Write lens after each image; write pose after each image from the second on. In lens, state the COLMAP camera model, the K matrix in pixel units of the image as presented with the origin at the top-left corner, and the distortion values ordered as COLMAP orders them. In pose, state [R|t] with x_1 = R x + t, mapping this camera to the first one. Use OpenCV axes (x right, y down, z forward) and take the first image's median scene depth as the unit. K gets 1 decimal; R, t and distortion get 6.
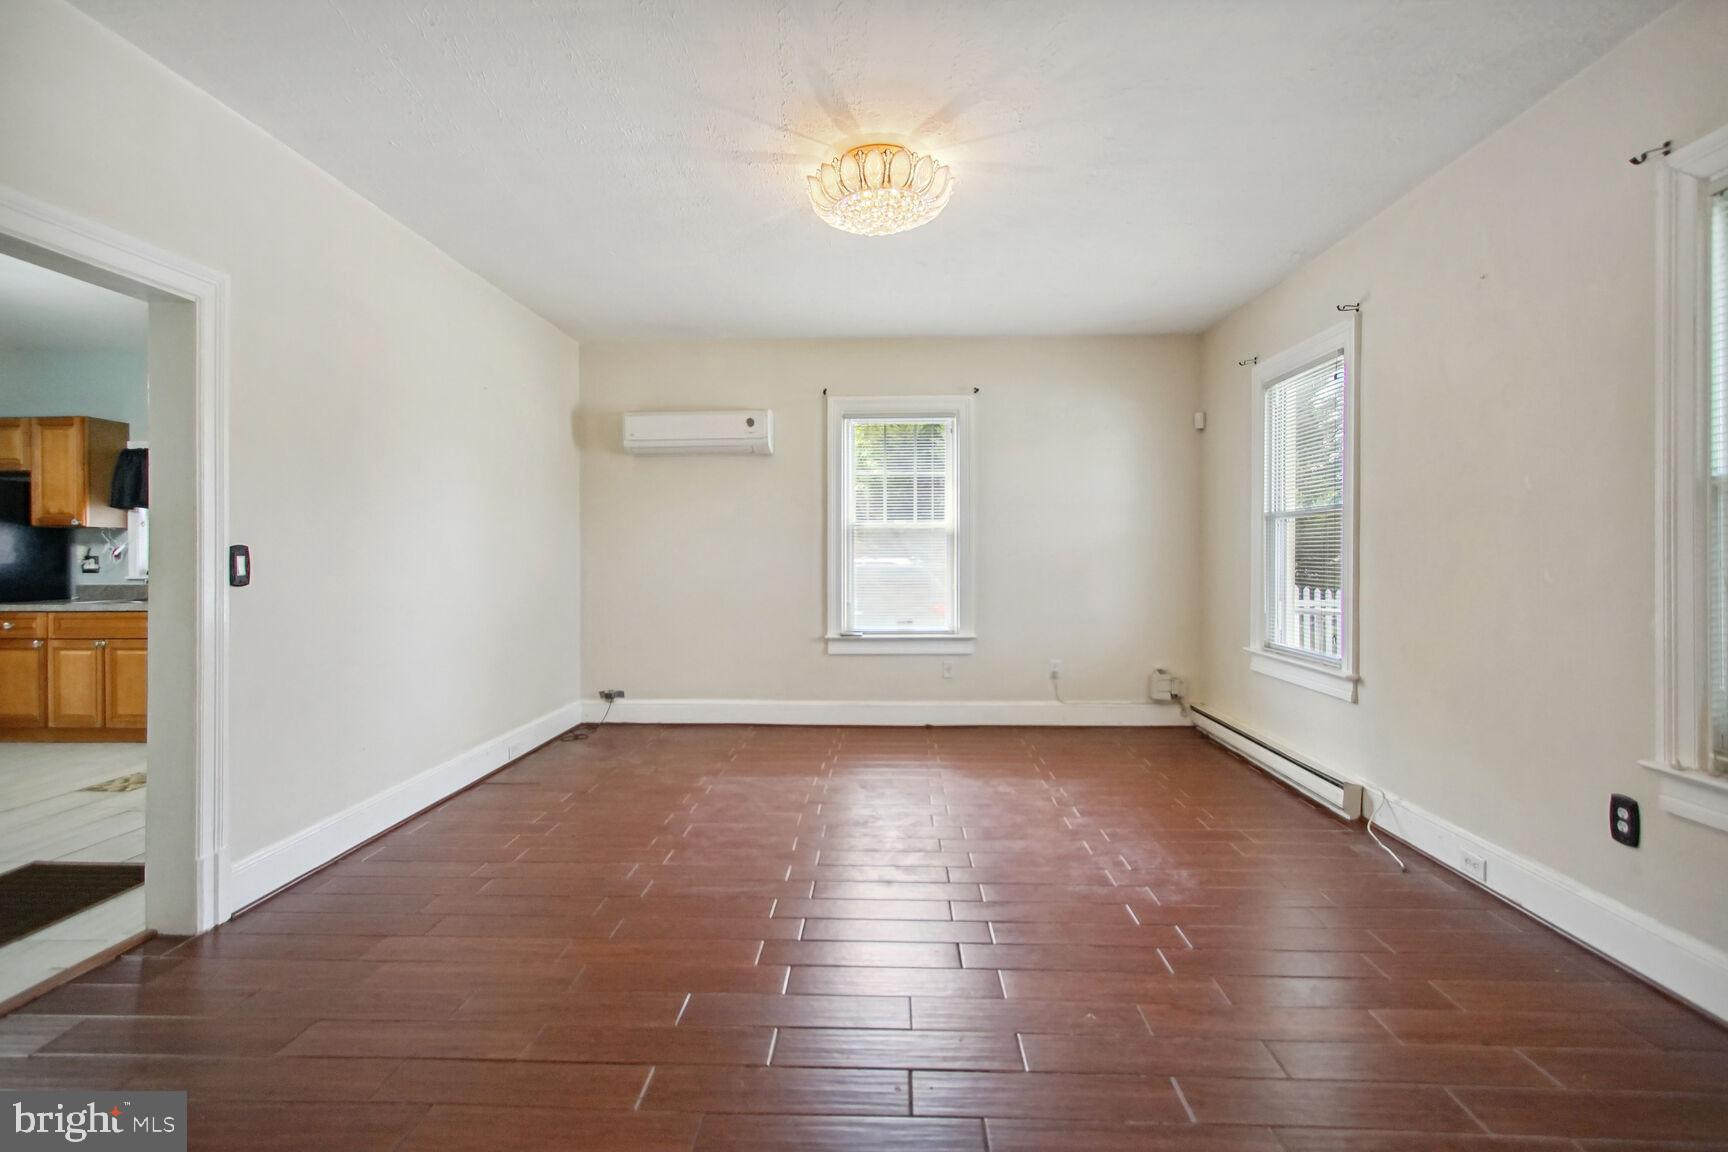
lens RADIAL K [[761.3, 0, 879.6], [0, 761.3, 562.5], [0, 0, 1]] dist [-0.013341, 0.003510]
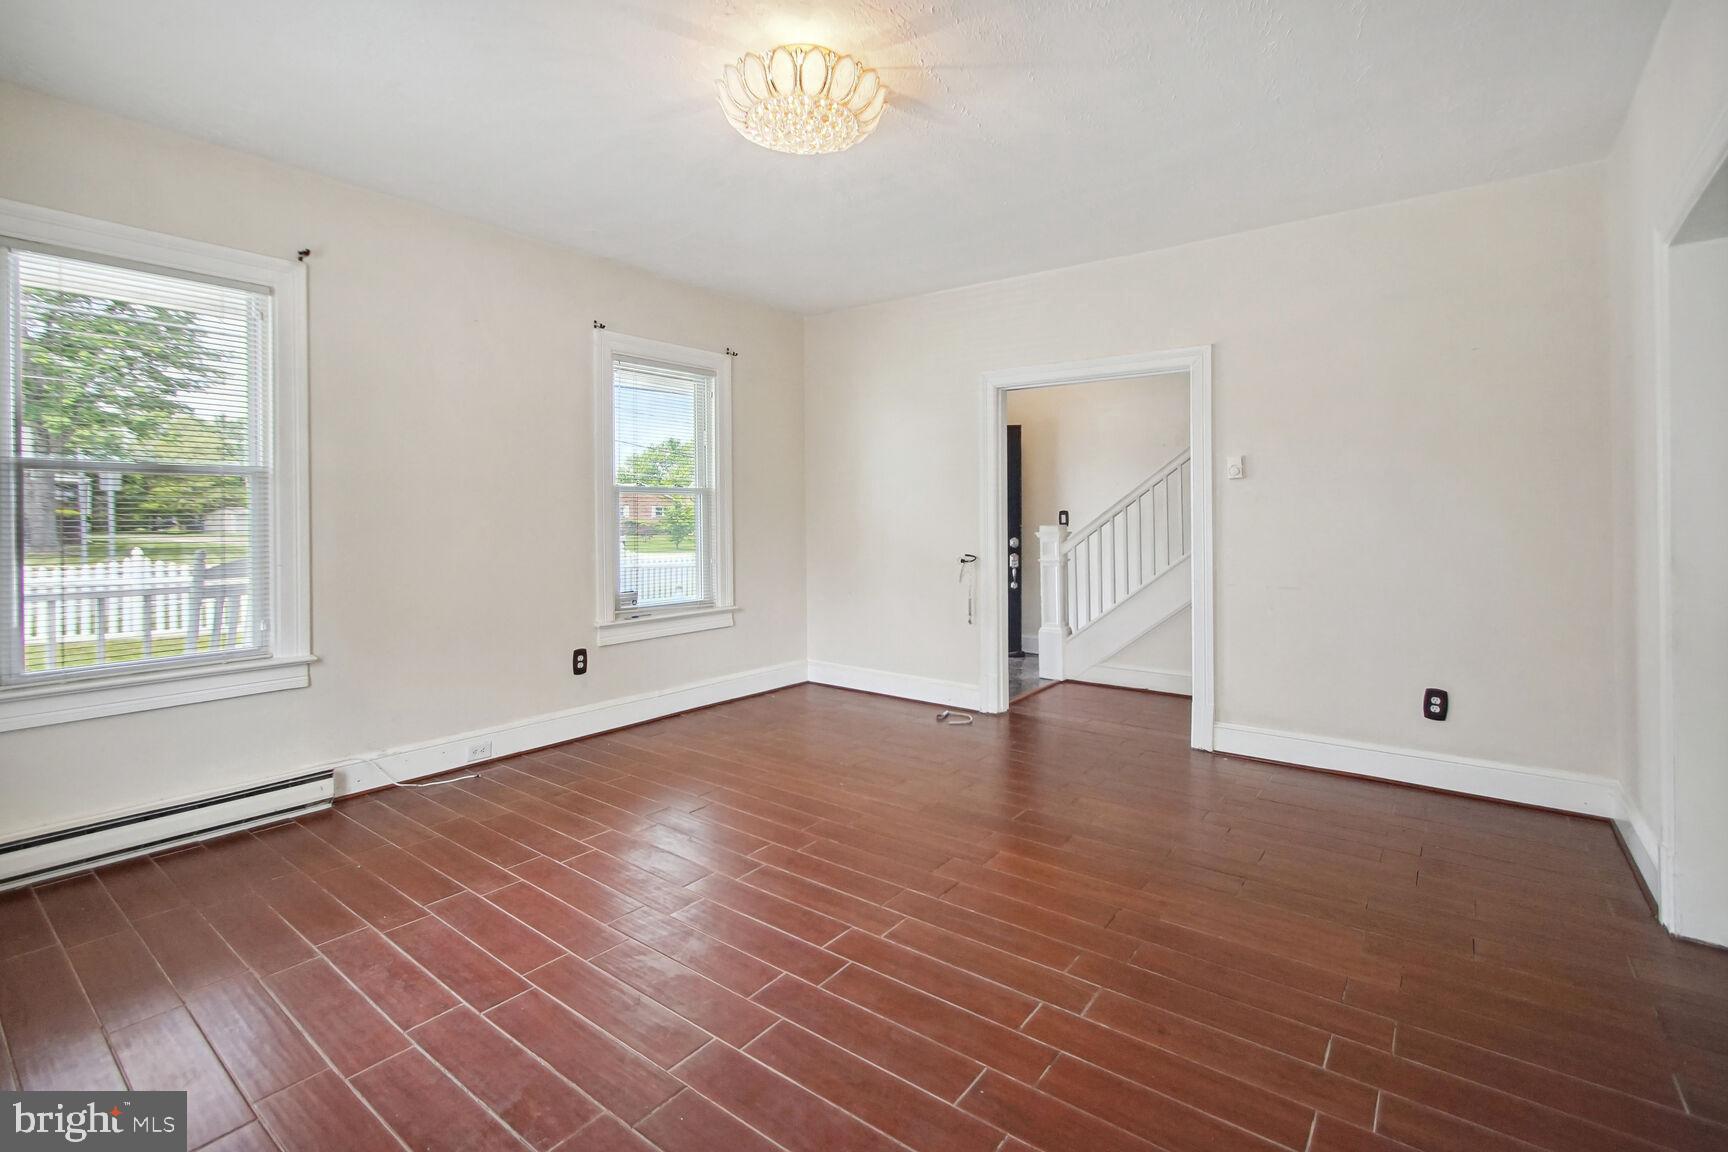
lens RADIAL K [[761.3, 0, 869.9], [0, 761.3, 525.9], [0, 0, 1]] dist [-0.013341, 0.003510]
pose [[-0.813746, -0.001482, 0.581218, -0.309166], [0.011318, 0.999767, 0.018394, -0.011441], [-0.581110, 0.021546, -0.813540, 0.915623]]
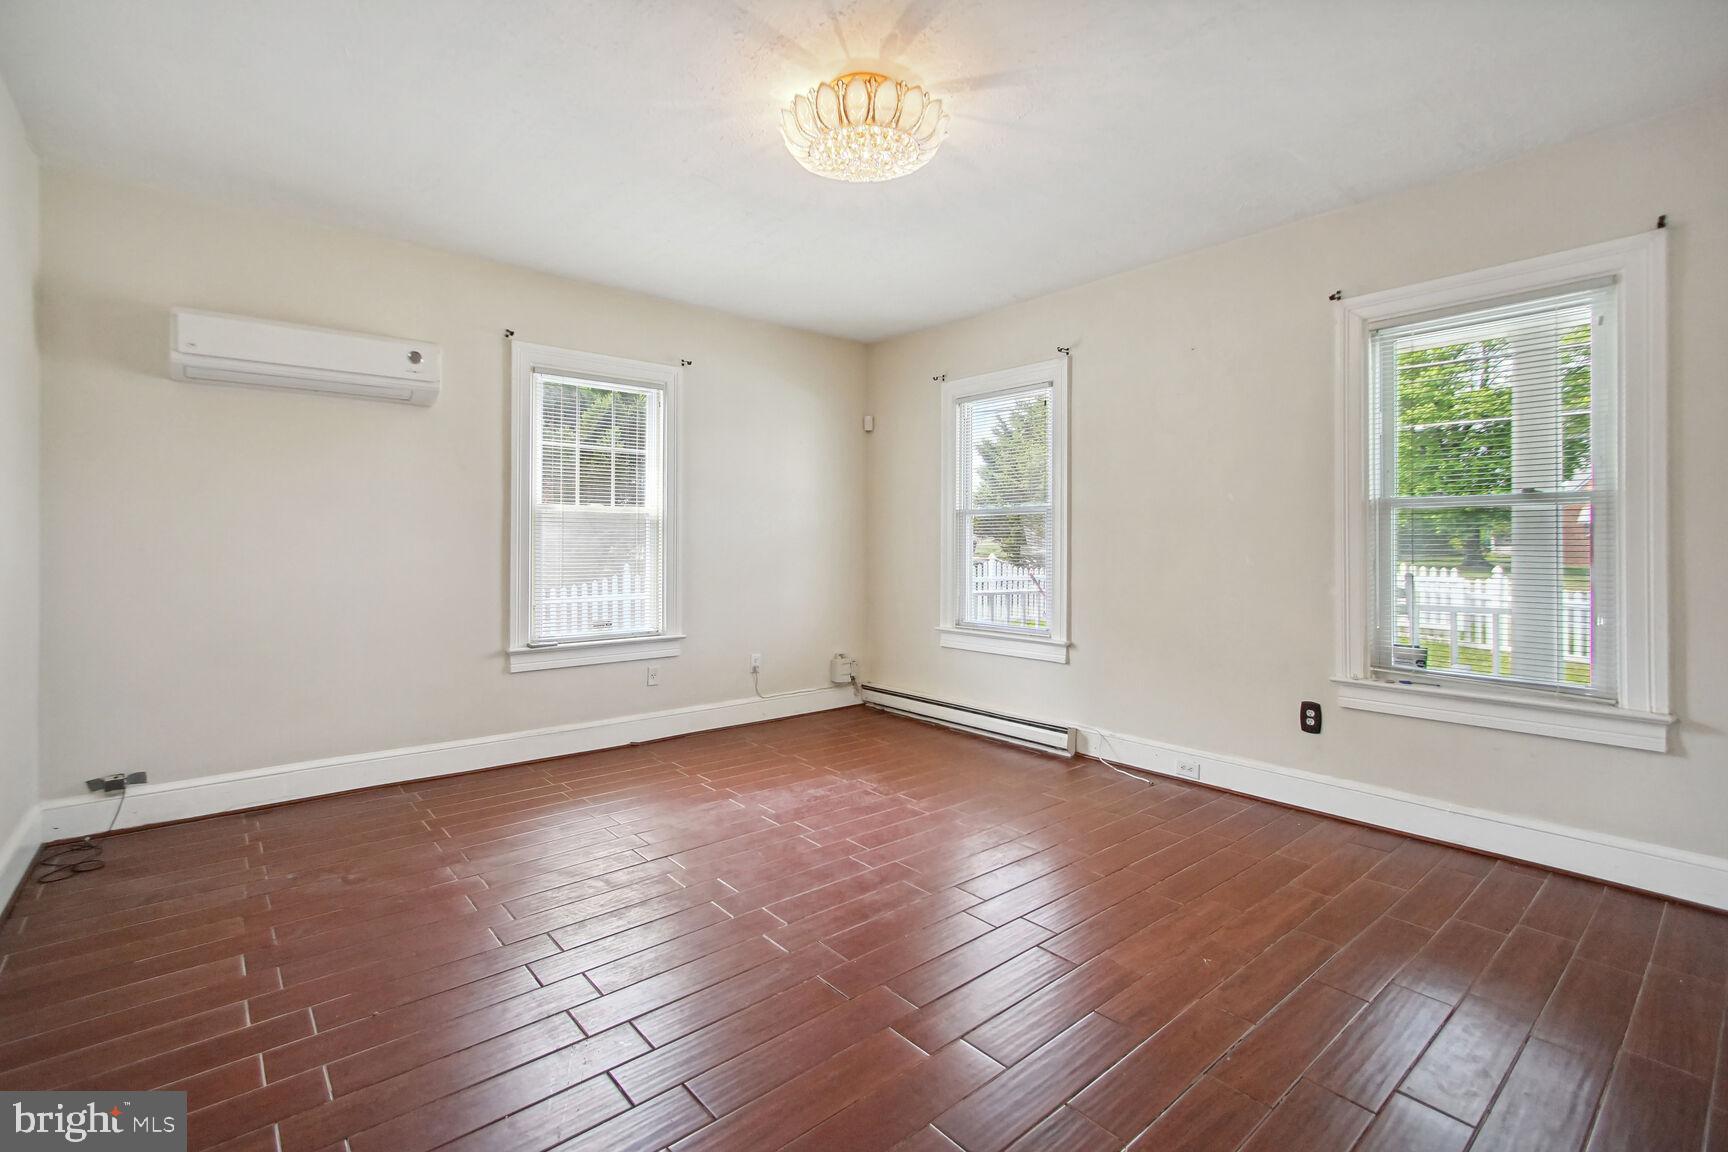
lens RADIAL K [[761.3, 0, 854.4], [0, 761.3, 548.8], [0, 0, 1]] dist [-0.013341, 0.003510]
pose [[0.747004, 0.000965, 0.664818, -0.326744], [0.002937, 0.999984, -0.004752, -0.000702], [-0.664813, 0.005502, 0.746990, 0.196171]]
